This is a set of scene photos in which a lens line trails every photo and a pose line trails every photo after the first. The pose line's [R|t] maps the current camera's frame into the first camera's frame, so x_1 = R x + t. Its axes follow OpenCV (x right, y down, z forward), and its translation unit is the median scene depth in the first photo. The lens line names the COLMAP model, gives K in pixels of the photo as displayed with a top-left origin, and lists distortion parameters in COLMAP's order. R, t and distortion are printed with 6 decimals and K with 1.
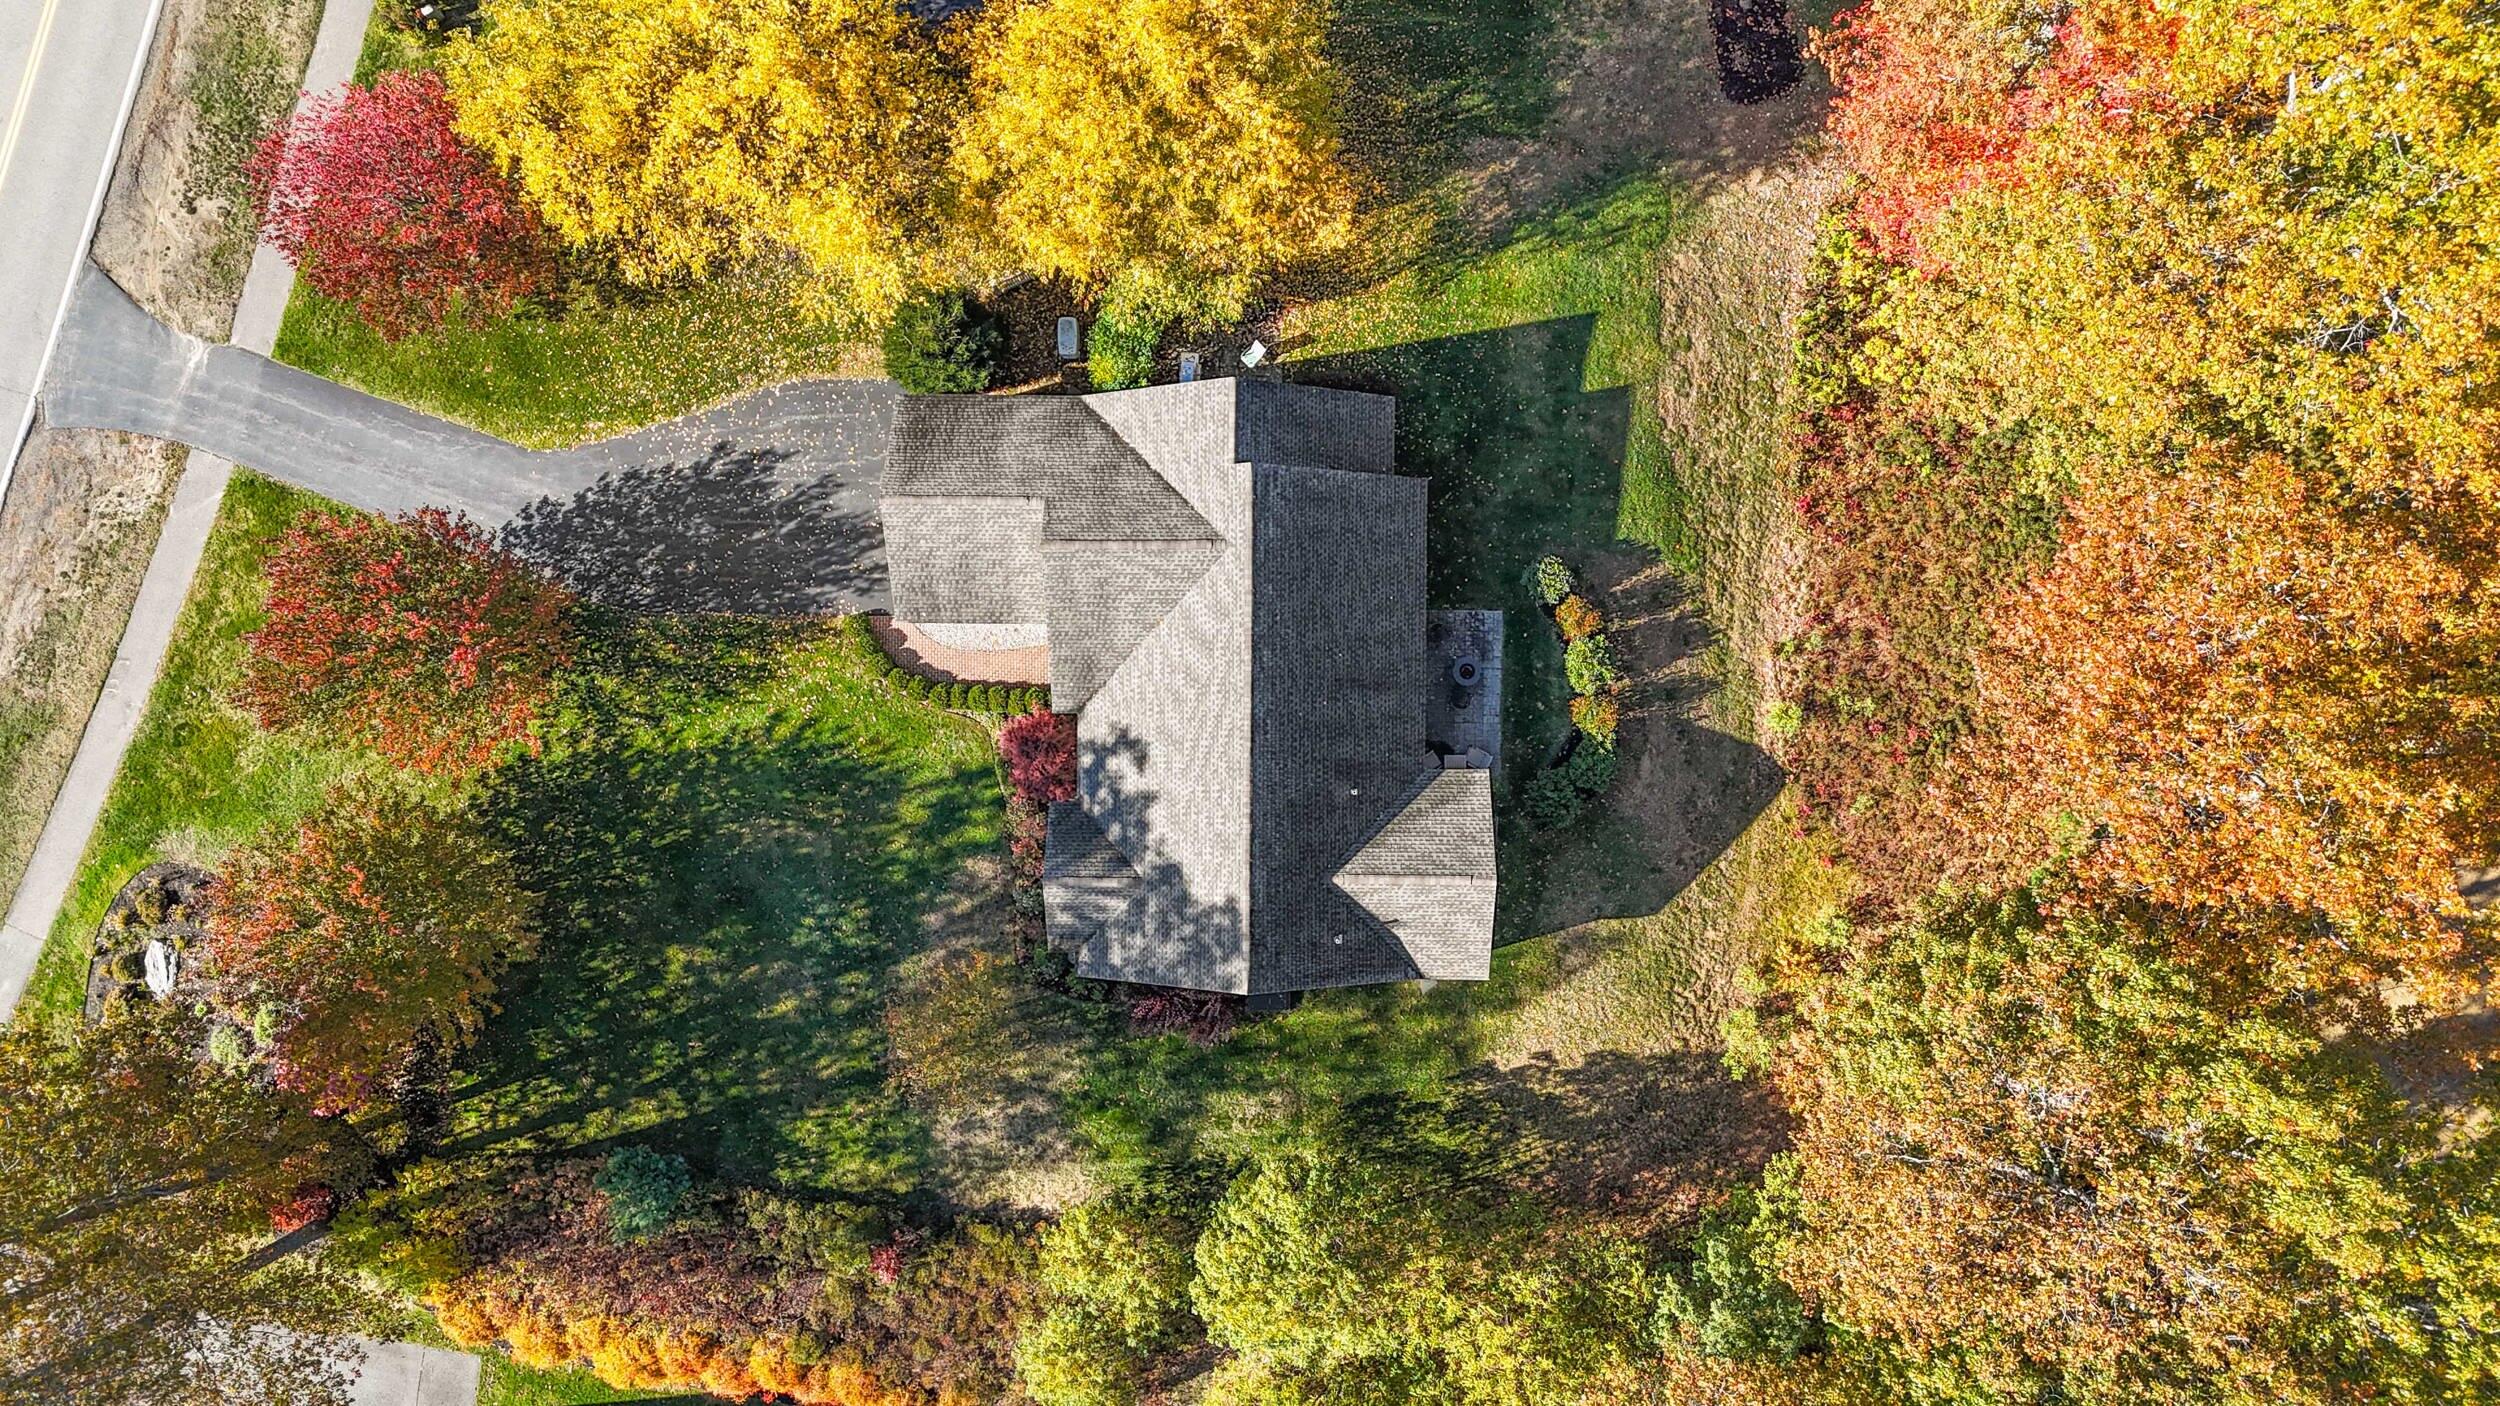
lens RADIAL K [[1706.2, 0, 1250.0], [0, 1706.2, 703.0], [0, 0, 1]] dist [0.079786, -0.074555]
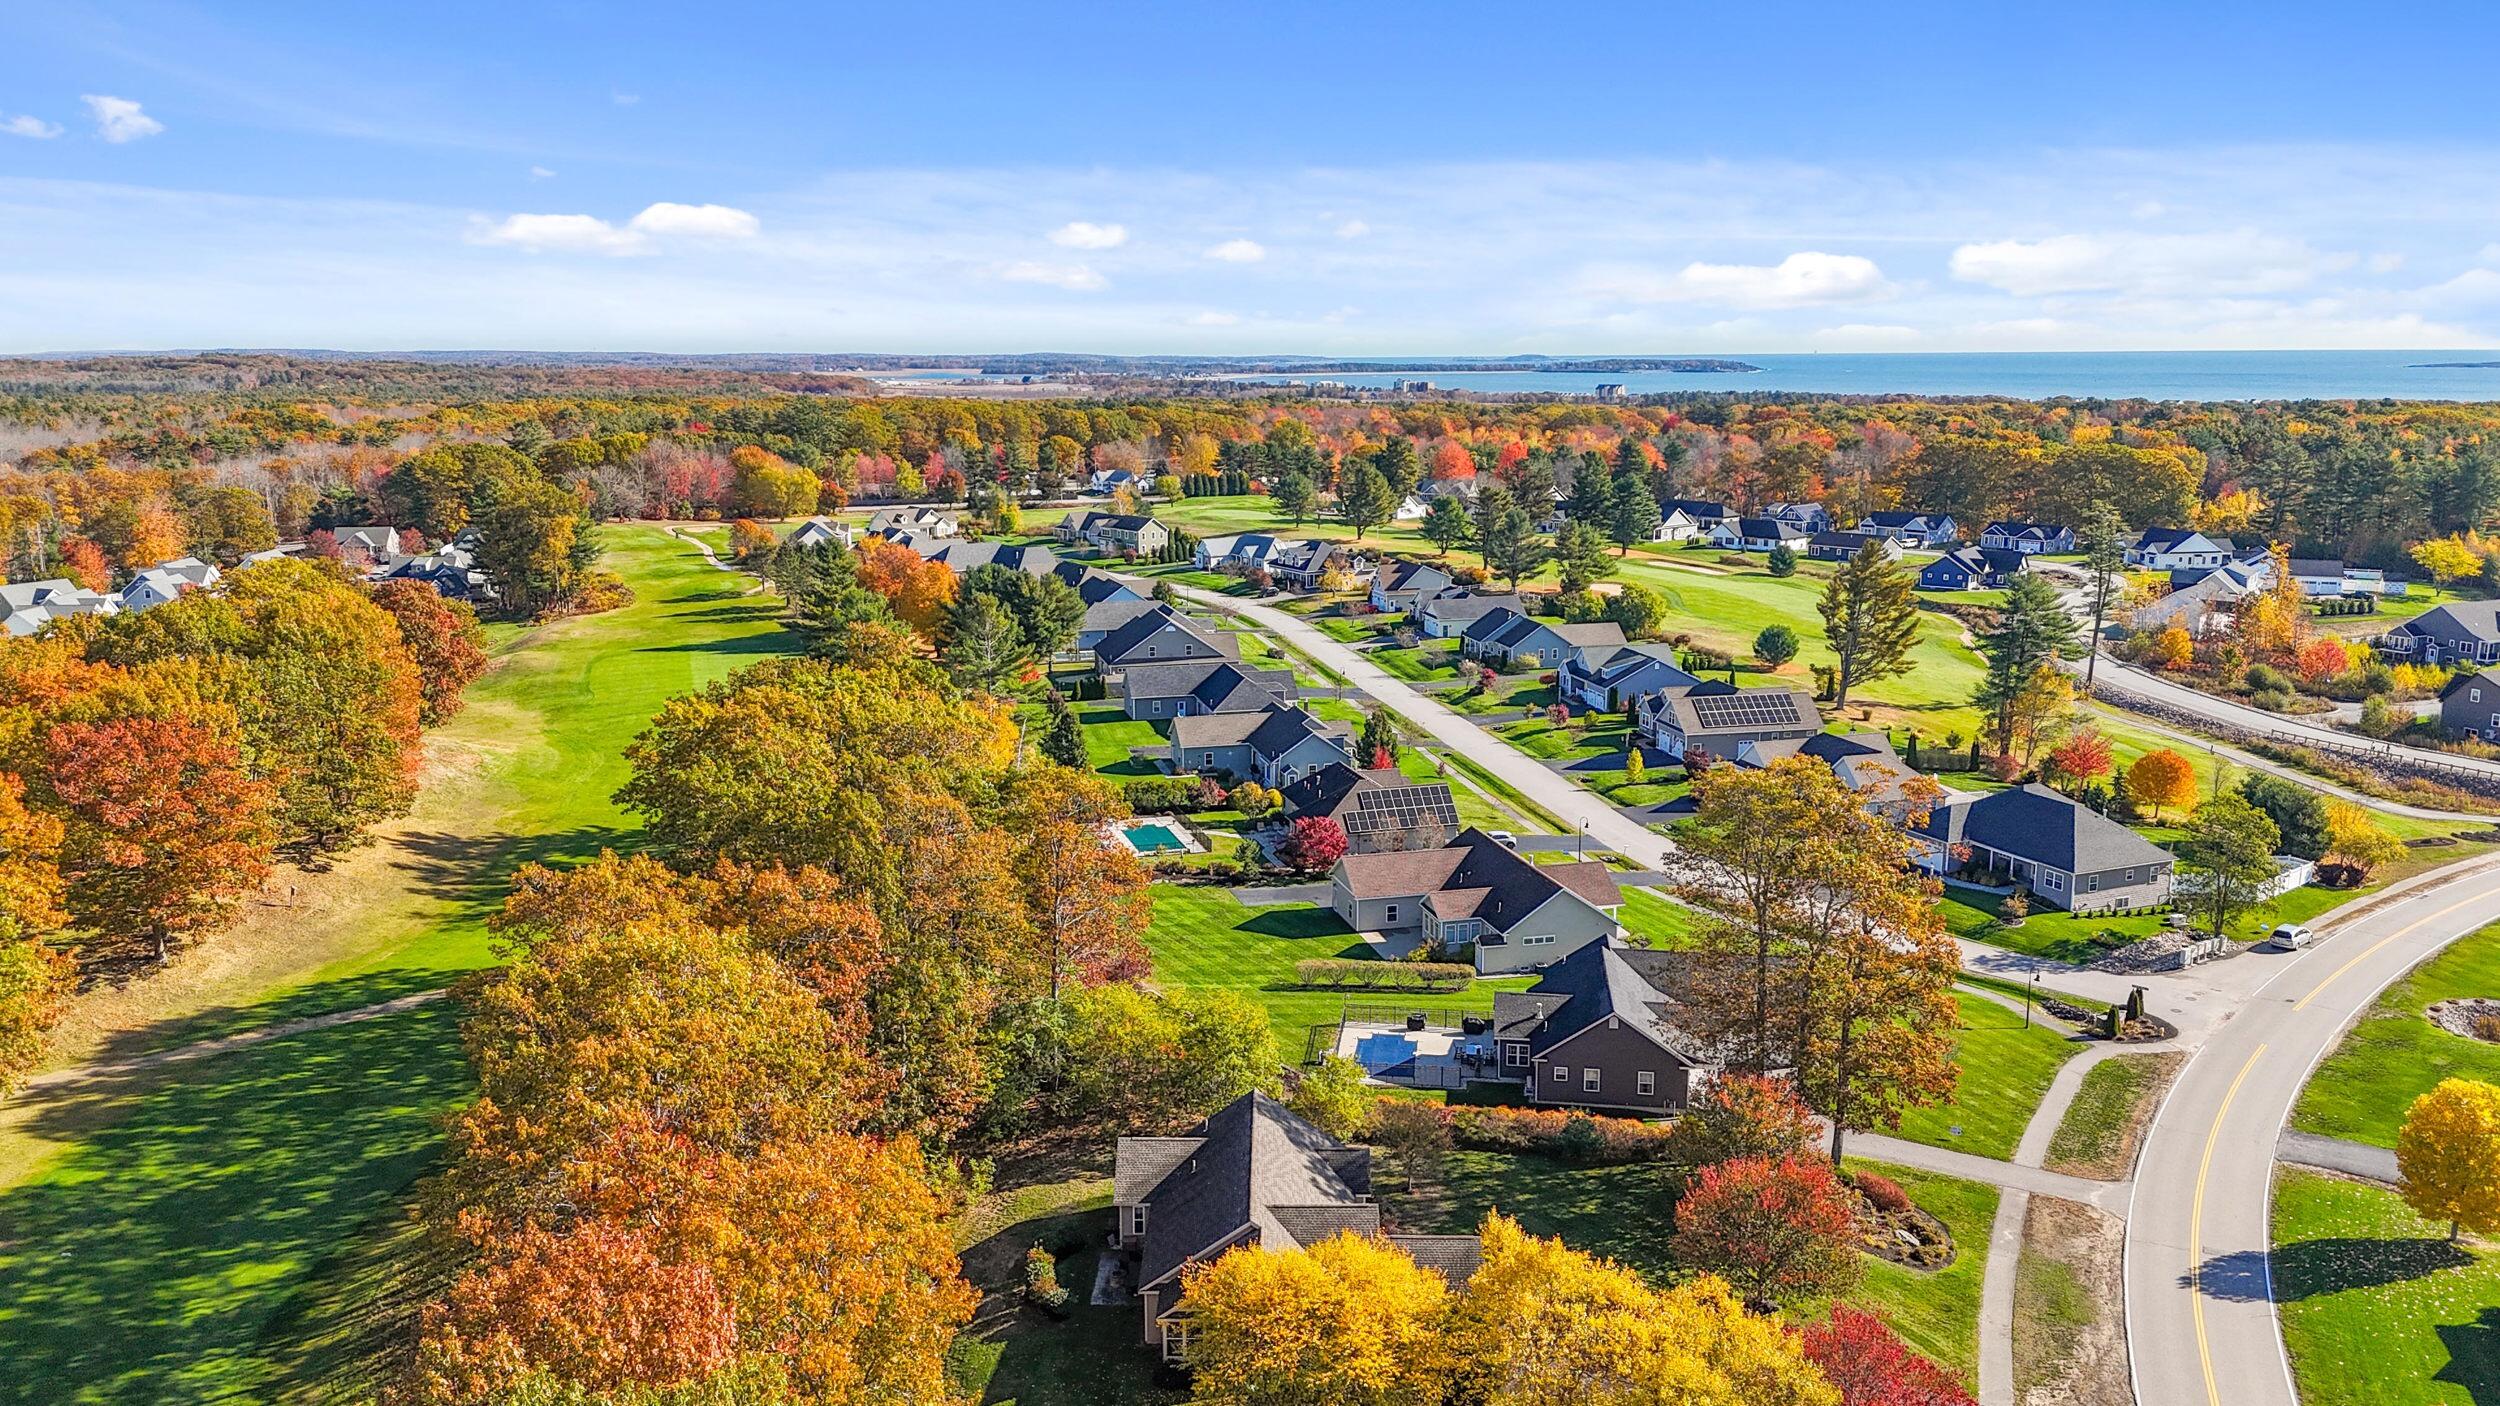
lens RADIAL K [[1706.2, 0, 1250.0], [0, 1706.2, 703.0], [0, 0, 1]] dist [0.079786, -0.074555]
pose [[-0.999791, 0.017564, 0.010481, -0.021632], [0.006597, -0.208144, 0.978076, -1.429159], [0.019360, 0.977940, 0.207985, 0.146552]]
